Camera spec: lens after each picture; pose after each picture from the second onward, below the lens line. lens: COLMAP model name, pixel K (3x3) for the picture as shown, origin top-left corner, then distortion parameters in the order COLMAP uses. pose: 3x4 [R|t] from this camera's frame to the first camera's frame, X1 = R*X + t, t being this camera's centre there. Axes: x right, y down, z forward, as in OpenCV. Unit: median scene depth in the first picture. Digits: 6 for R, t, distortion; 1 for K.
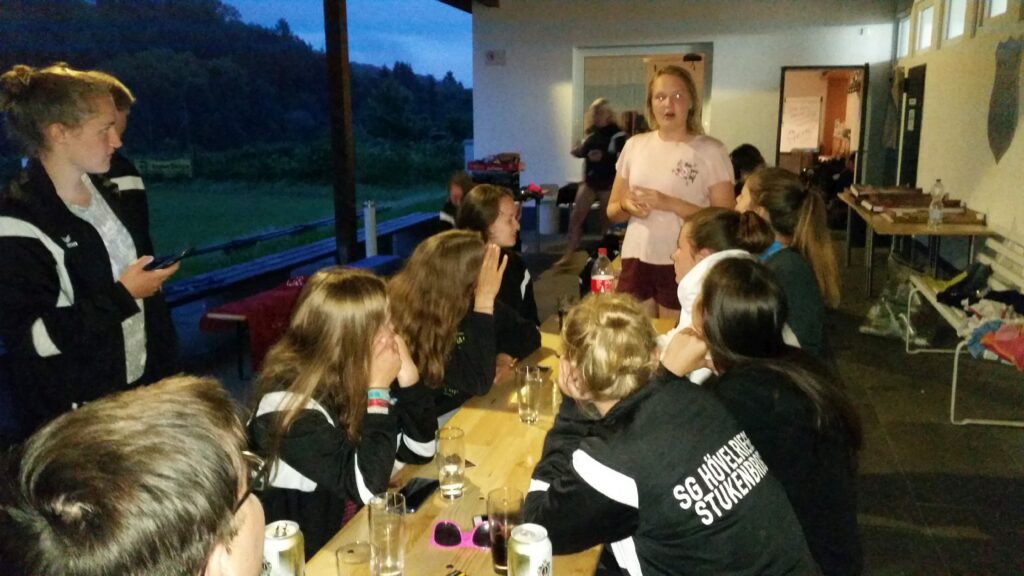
lens RADIAL K [[825.8, 0, 512.0], [0, 825.8, 288.0], [0, 0, 1]] dist [0.103913, -0.187886]
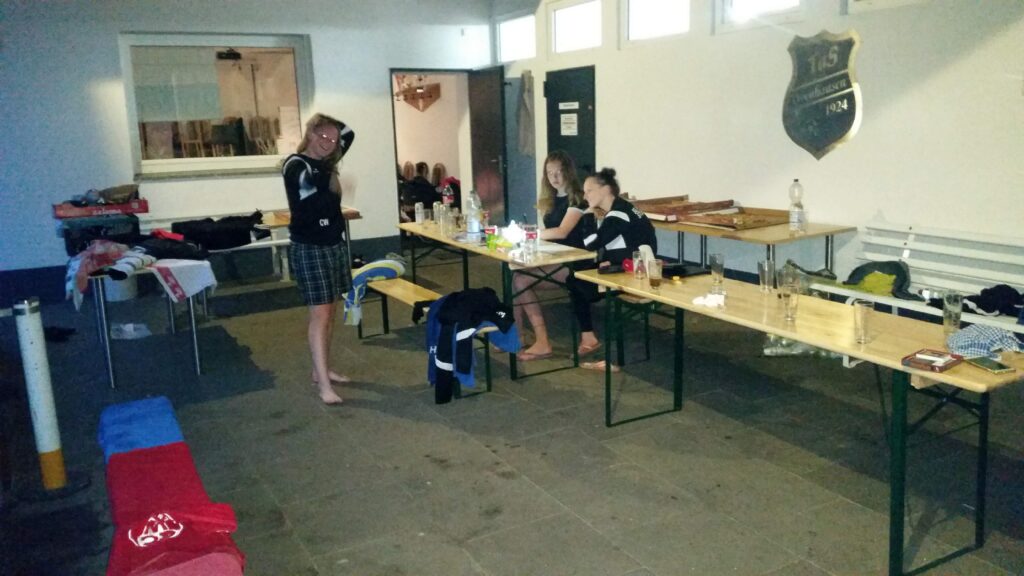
lens RADIAL K [[825.8, 0, 512.0], [0, 825.8, 288.0], [0, 0, 1]] dist [0.103913, -0.187886]
pose [[0.721236, -0.153401, 0.675490, -0.217963], [0.164515, 0.985202, 0.048079, -0.062333], [-0.672870, 0.076452, 0.735800, 0.307961]]
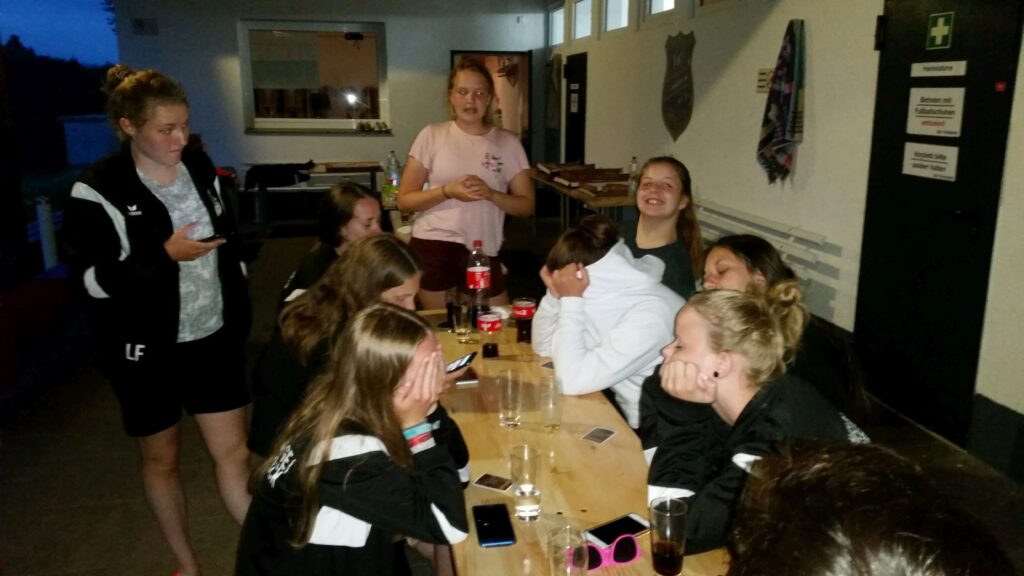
lens RADIAL K [[834.8, 0, 528.8], [0, 834.8, 288.0], [0, 0, 1]] dist [0.005878, -0.004966]
pose [[0.890836, -0.091560, 0.445003, -0.084890], [0.079796, 0.995788, 0.045145, -0.009142], [-0.447262, -0.004707, 0.894390, 0.027720]]
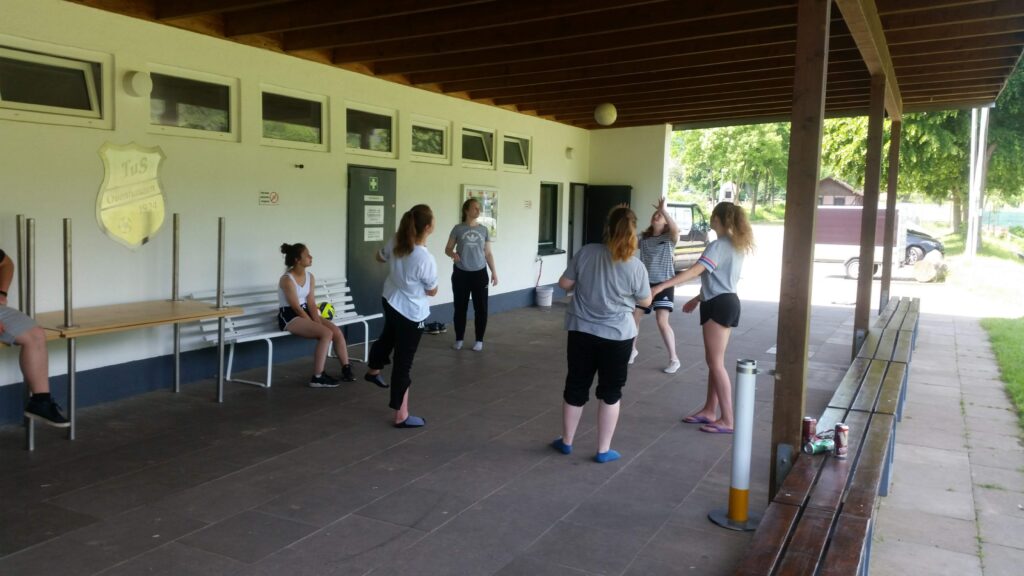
lens RADIAL K [[825.8, 0, 512.0], [0, 825.8, 288.0], [0, 0, 1]] dist [0.103913, -0.187886]
pose [[-0.979032, -0.033230, 0.200978, -0.093433], [0.025569, 0.958755, 0.283081, -0.250639], [-0.202096, 0.282284, -0.937802, 1.212539]]
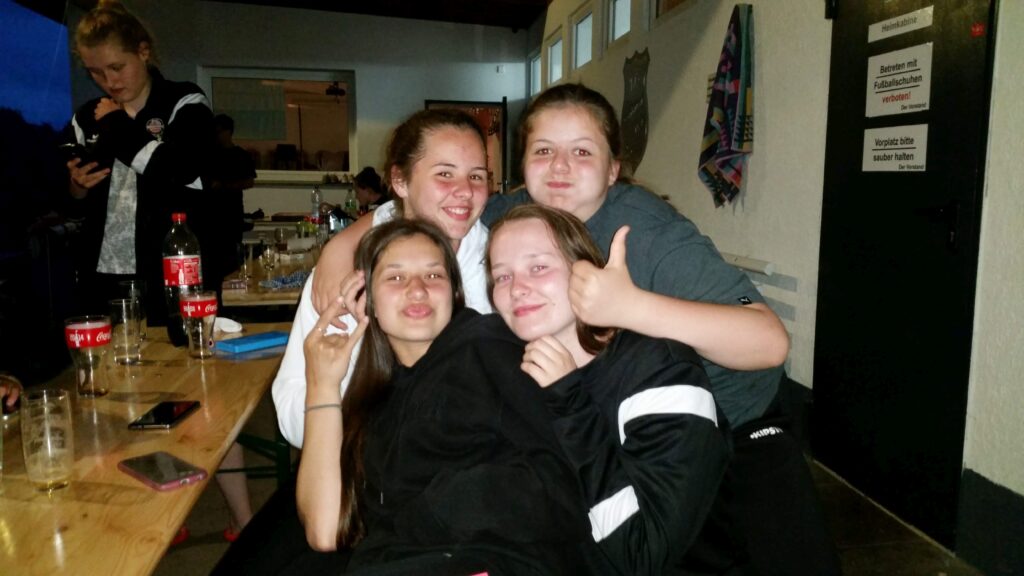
lens RADIAL K [[825.8, 0, 512.0], [0, 825.8, 288.0], [0, 0, 1]] dist [0.103913, -0.187886]
pose [[0.919871, -0.039031, 0.390273, 0.027766], [0.066751, 0.996099, -0.057713, 0.020665], [-0.386499, 0.079140, 0.918888, 0.083993]]
